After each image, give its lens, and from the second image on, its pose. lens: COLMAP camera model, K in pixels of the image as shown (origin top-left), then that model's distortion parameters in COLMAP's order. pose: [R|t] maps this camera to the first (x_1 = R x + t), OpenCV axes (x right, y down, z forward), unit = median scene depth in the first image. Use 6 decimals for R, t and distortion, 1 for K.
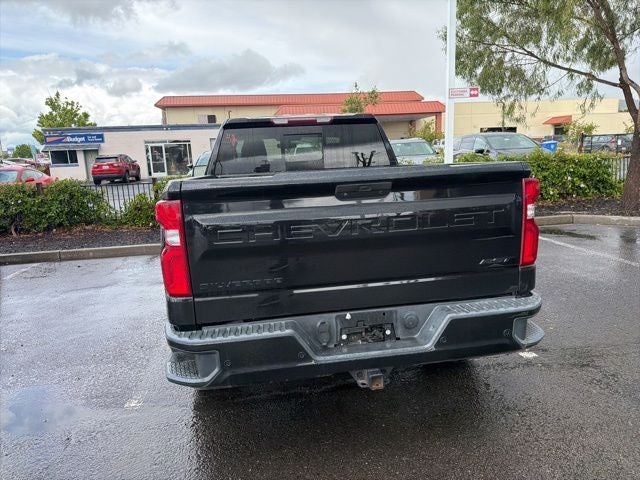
lens RADIAL K [[458.1, 0, 333.5], [0, 458.1, 230.9], [0, 0, 1]] dist [0.038620, -0.040867]
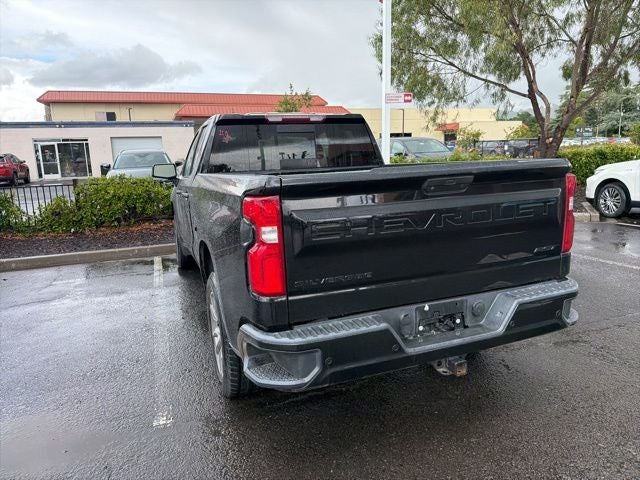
lens RADIAL K [[458.1, 0, 333.3], [0, 458.1, 227.1], [0, 0, 1]] dist [0.038620, -0.040867]
pose [[0.977440, -0.024180, 0.209824, -0.101215], [0.027019, 0.999578, -0.010677, 0.003032], [-0.209478, 0.016106, 0.977681, 0.008958]]
